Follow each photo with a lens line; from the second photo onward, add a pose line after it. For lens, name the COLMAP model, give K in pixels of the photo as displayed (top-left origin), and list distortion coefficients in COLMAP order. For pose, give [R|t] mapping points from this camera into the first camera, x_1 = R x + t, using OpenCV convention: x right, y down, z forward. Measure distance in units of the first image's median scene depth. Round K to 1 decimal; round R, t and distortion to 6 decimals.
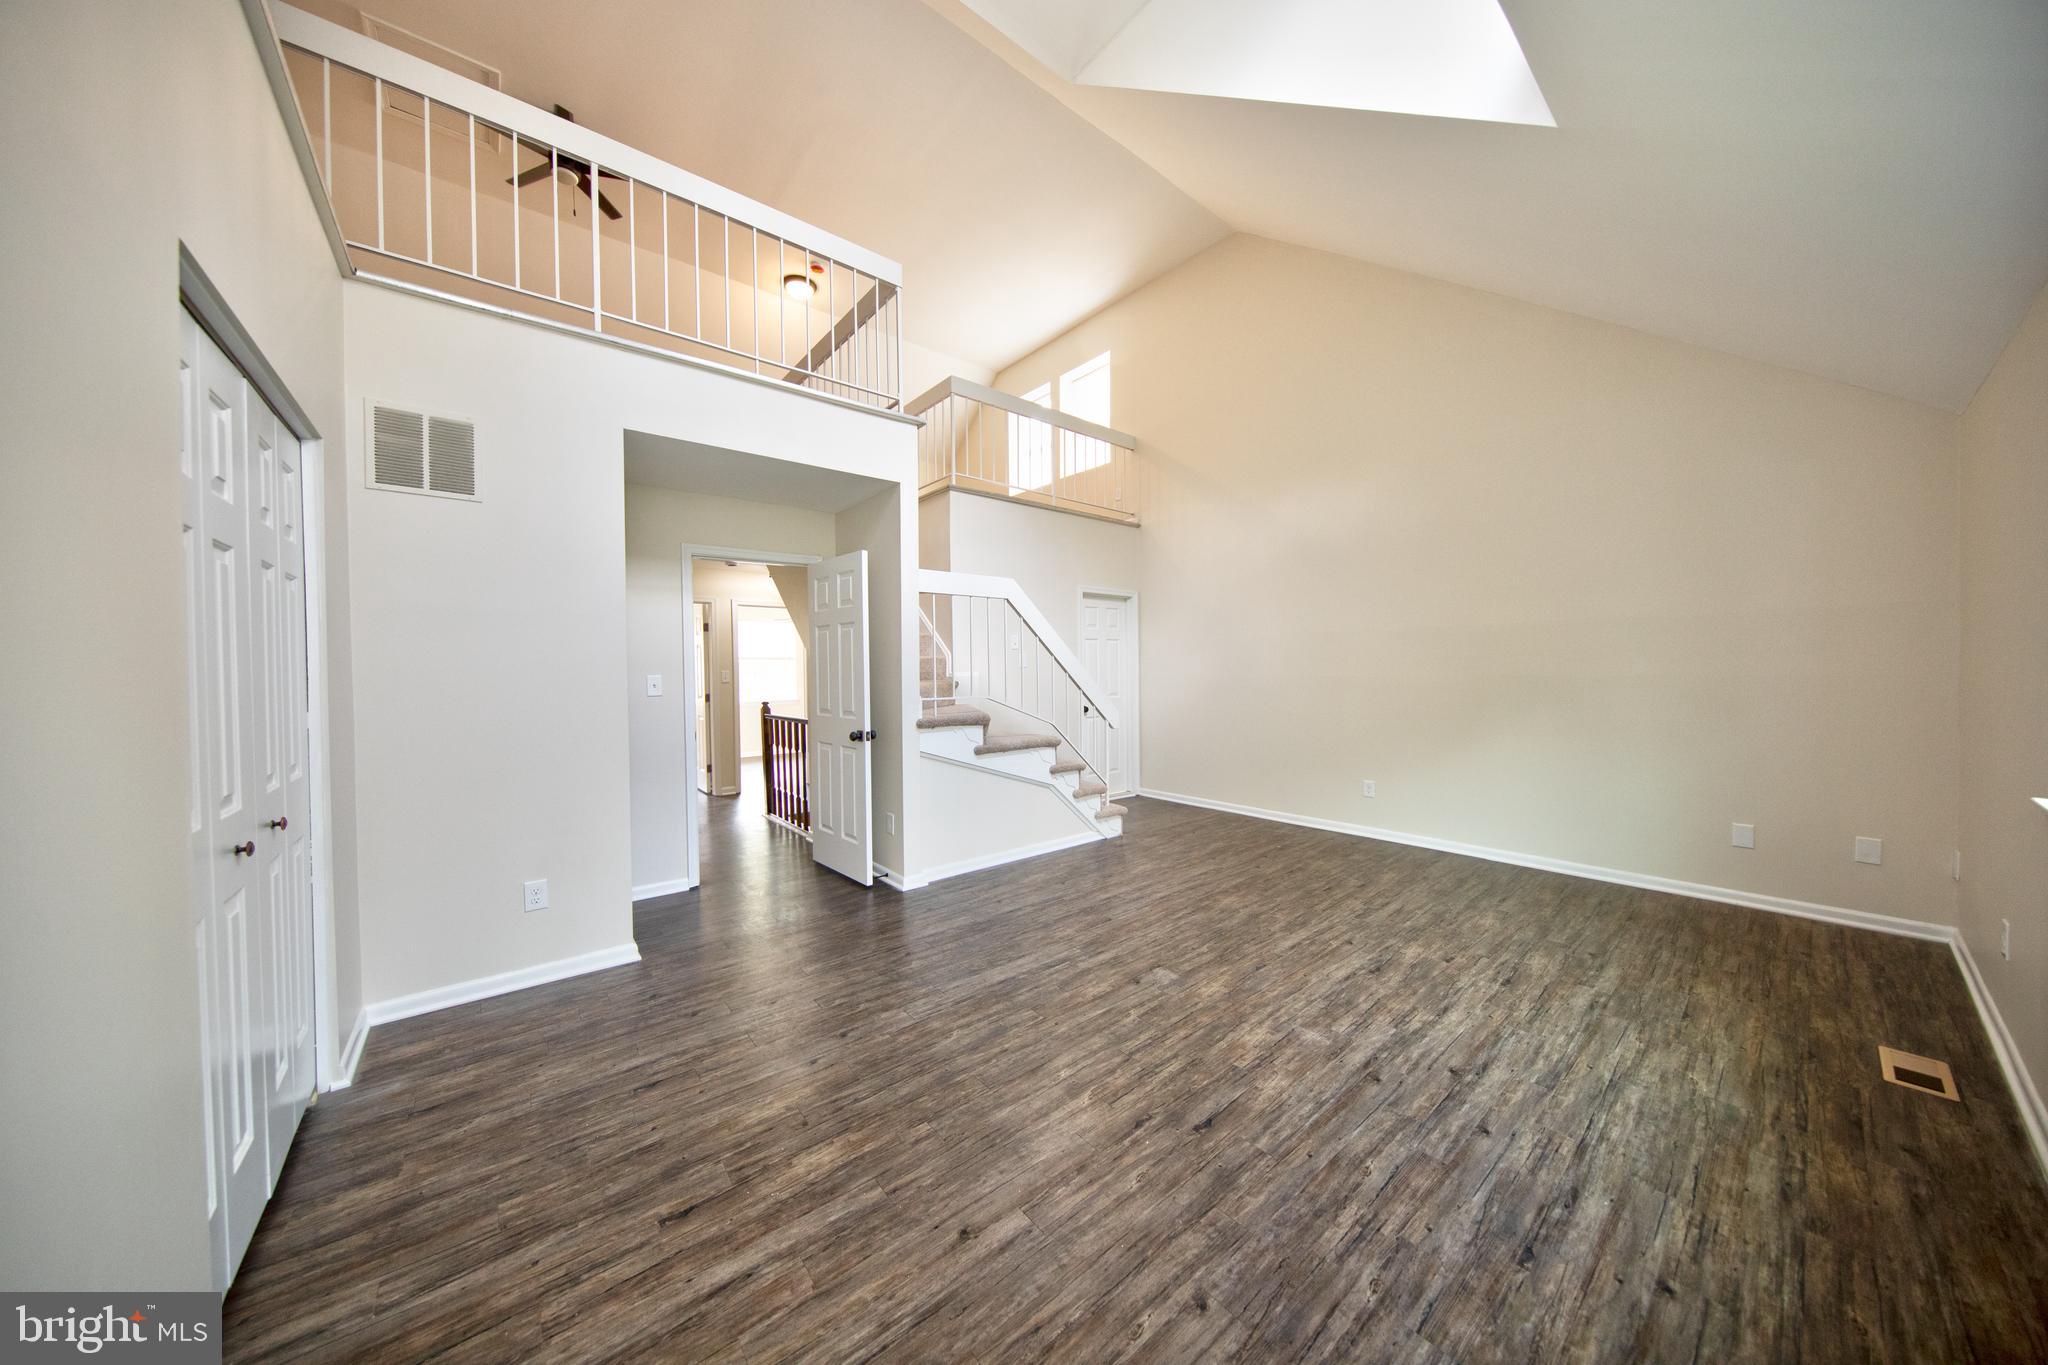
lens RADIAL K [[647.0, 0, 1019.9], [0, 647.0, 677.8], [0, 0, 1]] dist [0.003828, -0.003181]
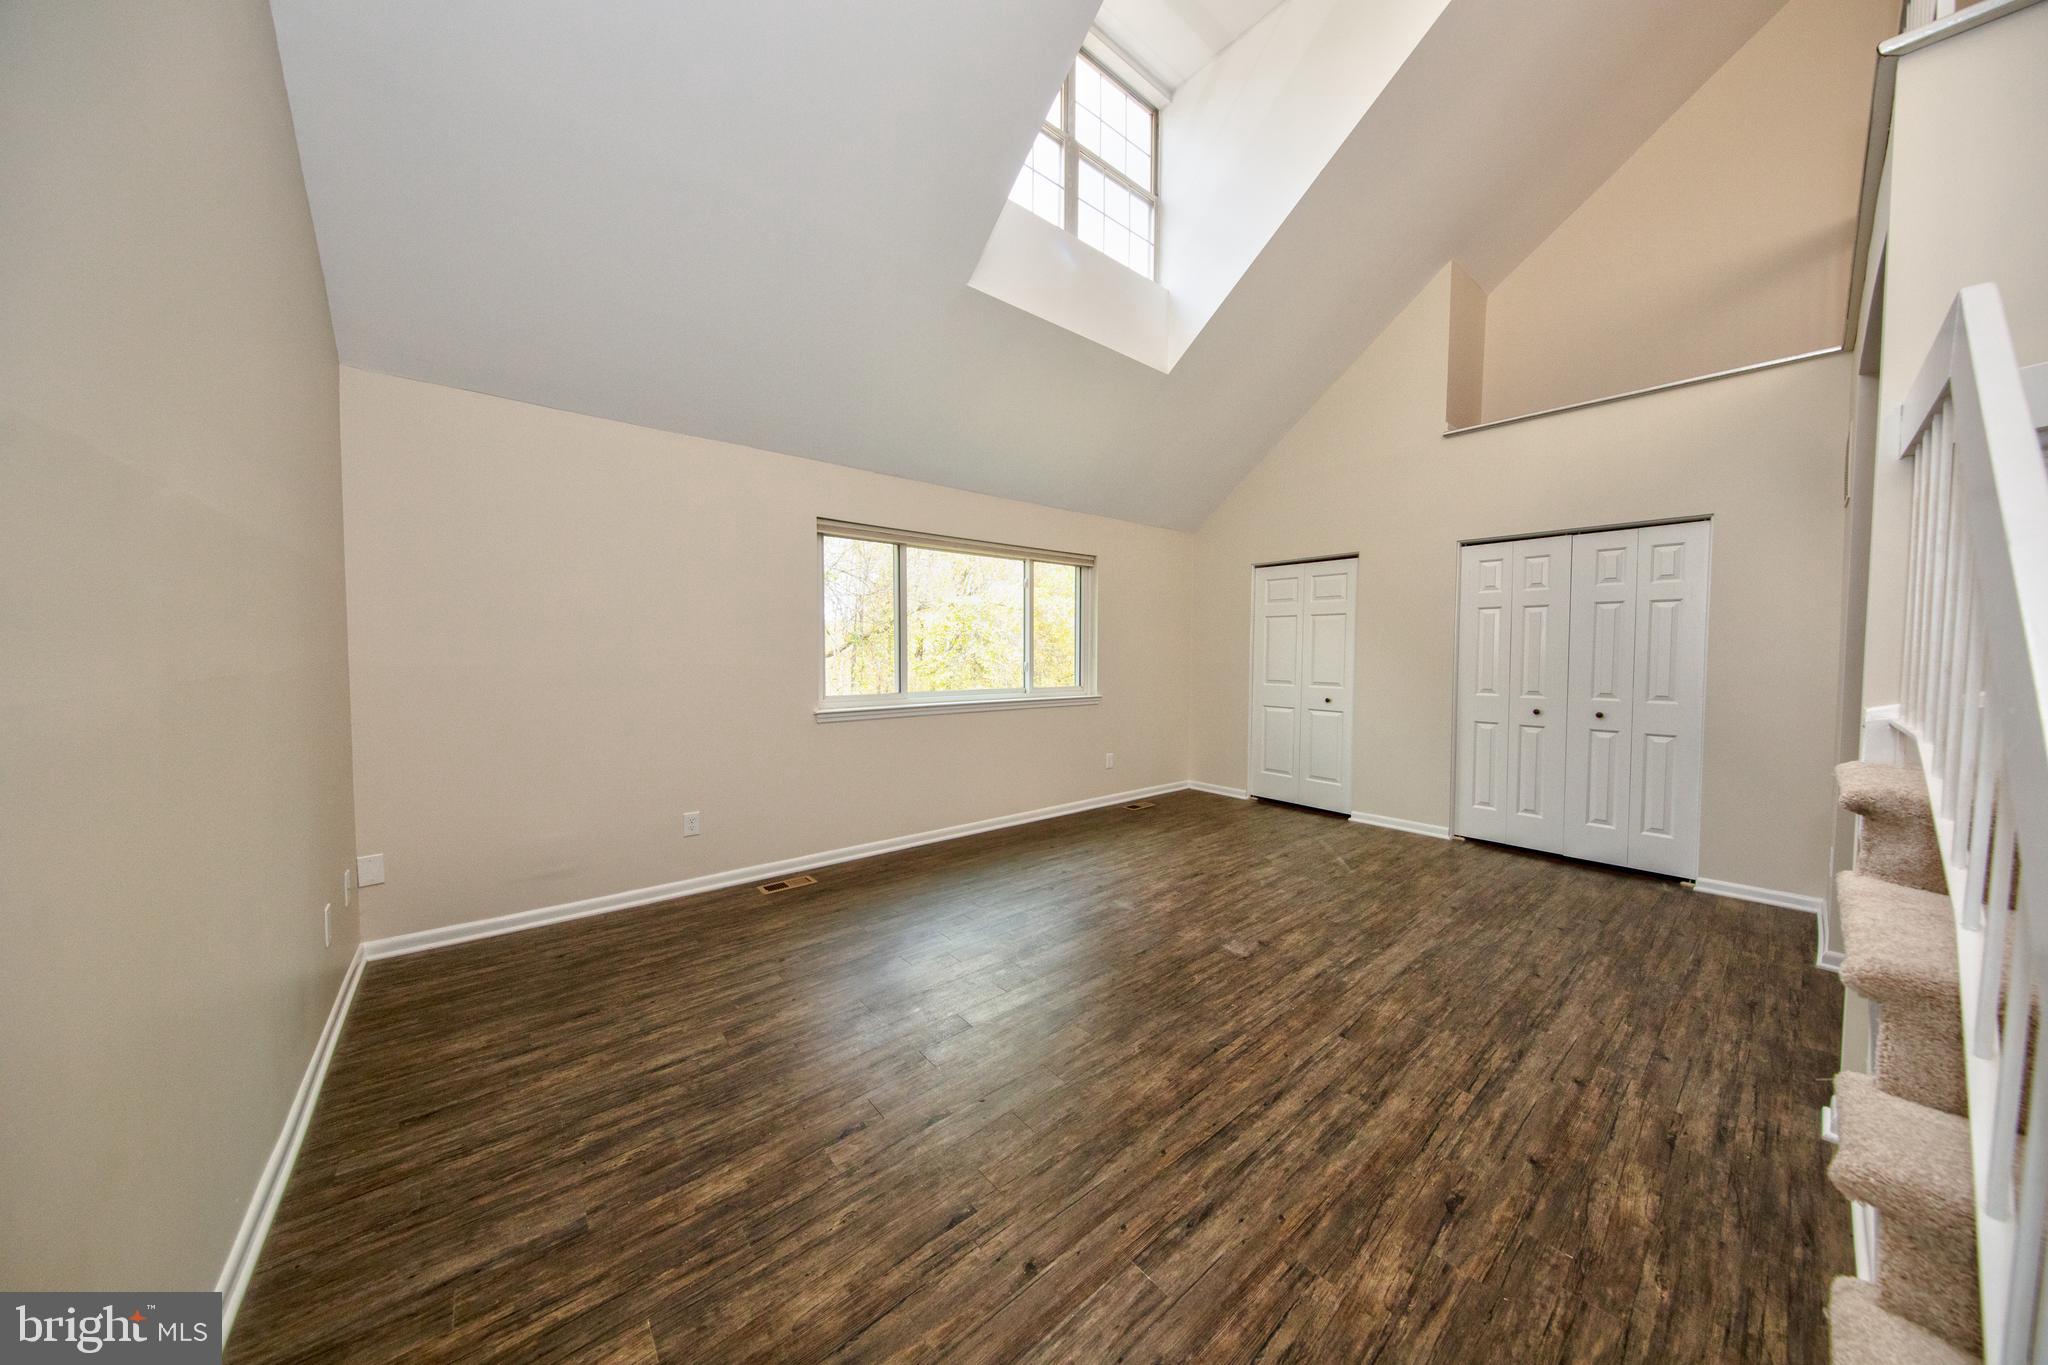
lens RADIAL K [[647.0, 0, 1019.9], [0, 647.0, 677.8], [0, 0, 1]] dist [0.003828, -0.003181]
pose [[-0.999966, 0.004963, -0.006585, 0.641045], [0.004574, 0.998322, 0.057726, -0.032048], [0.006861, 0.057694, -0.998311, 2.240422]]
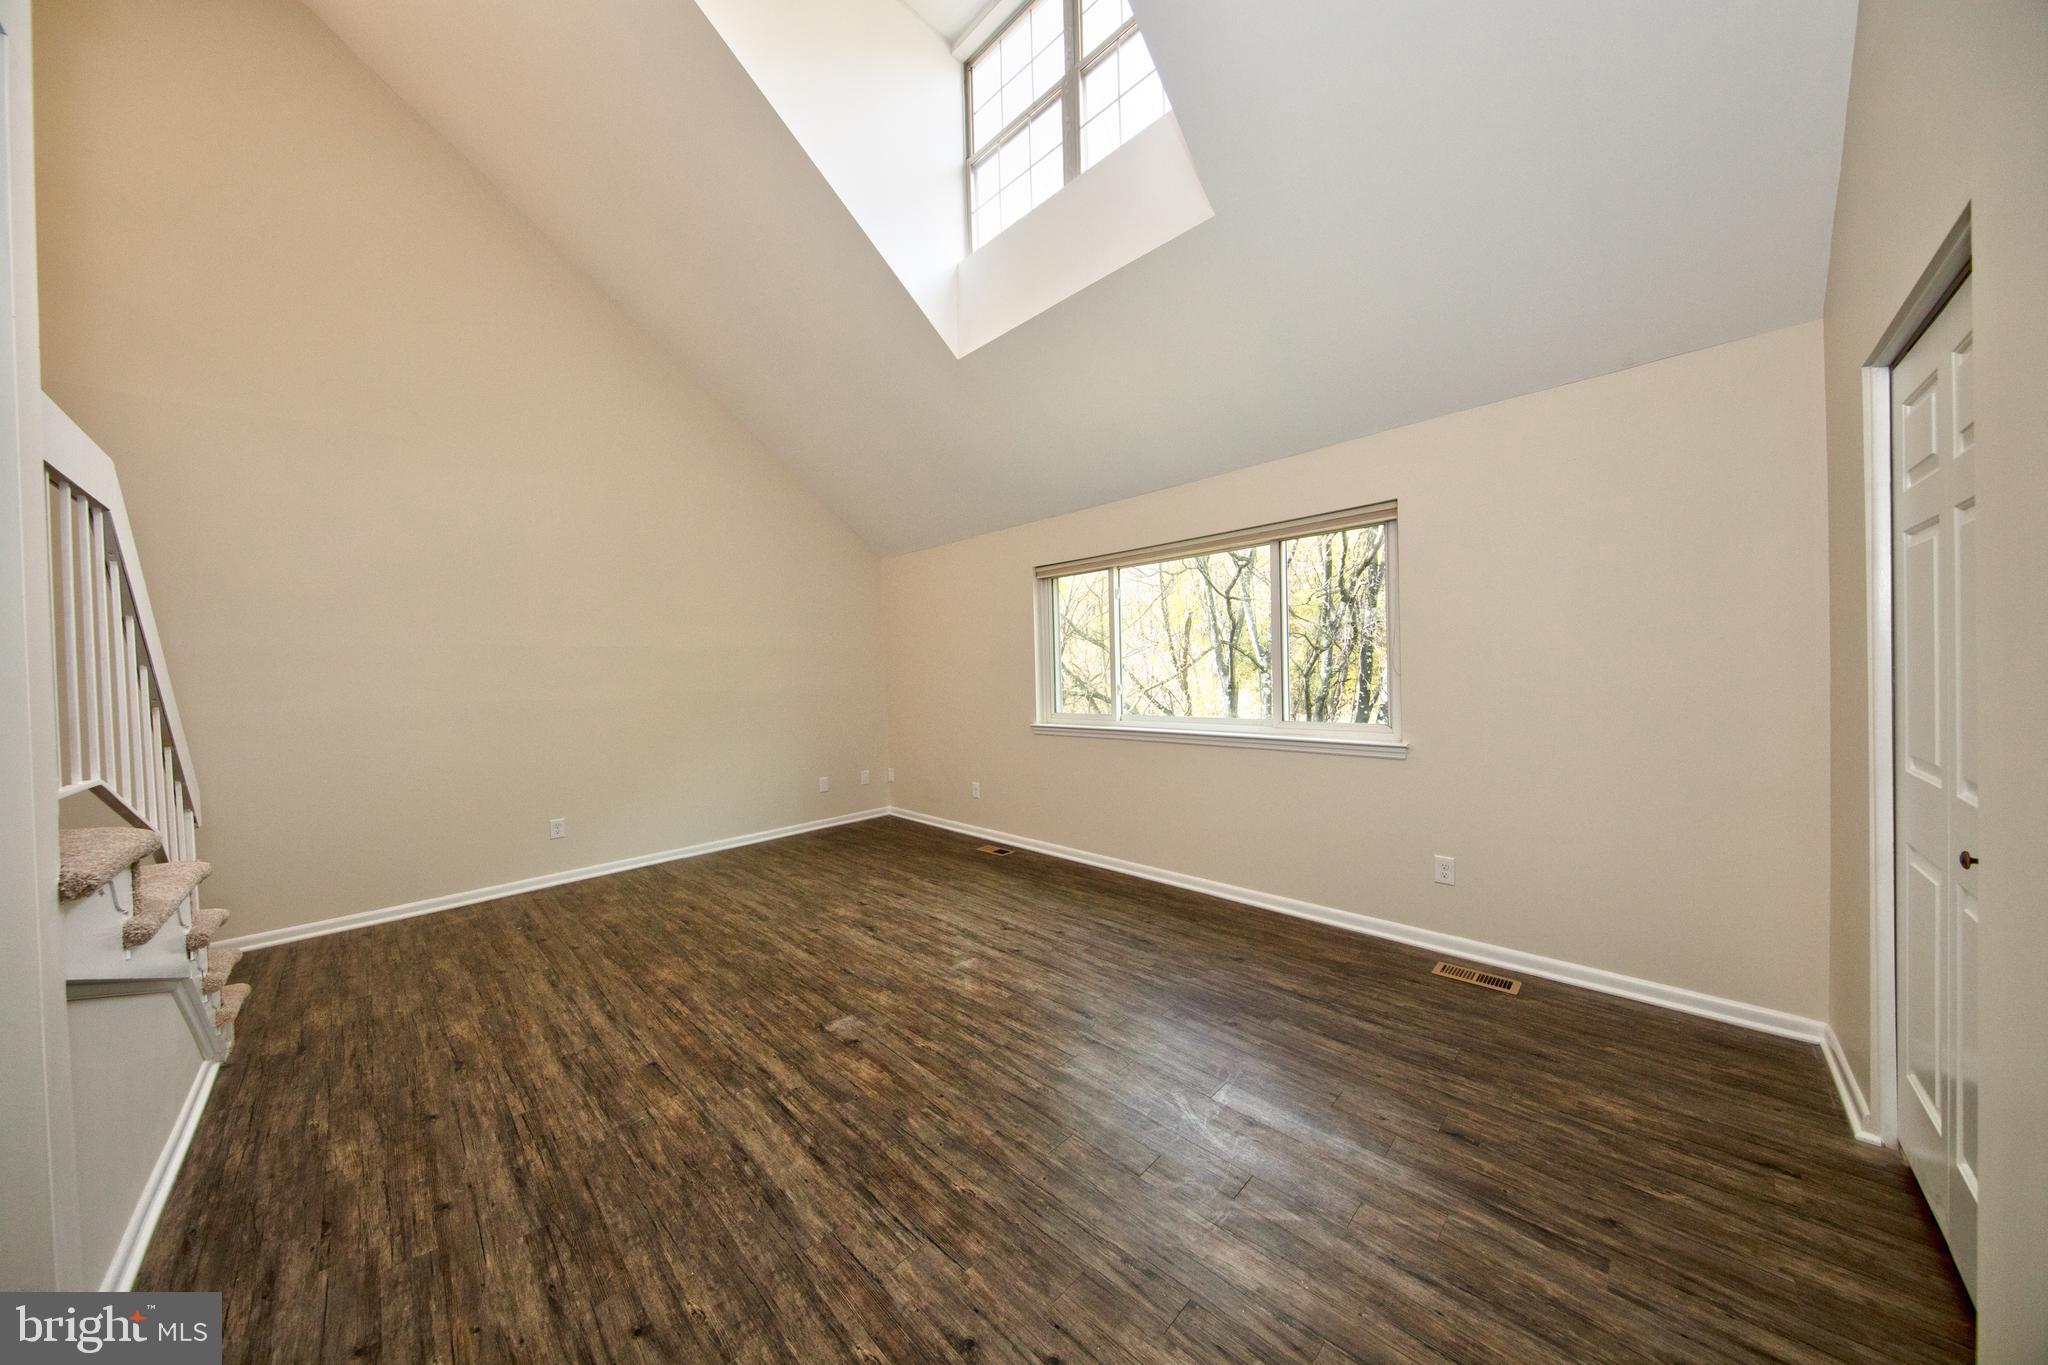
lens RADIAL K [[647.0, 0, 1019.9], [0, 647.0, 677.8], [0, 0, 1]] dist [0.003828, -0.003181]
pose [[-0.107352, 0.001620, 0.994220, -0.776283], [0.044351, 0.999011, 0.003161, -0.010496], [-0.993231, 0.044434, -0.107318, 0.937141]]
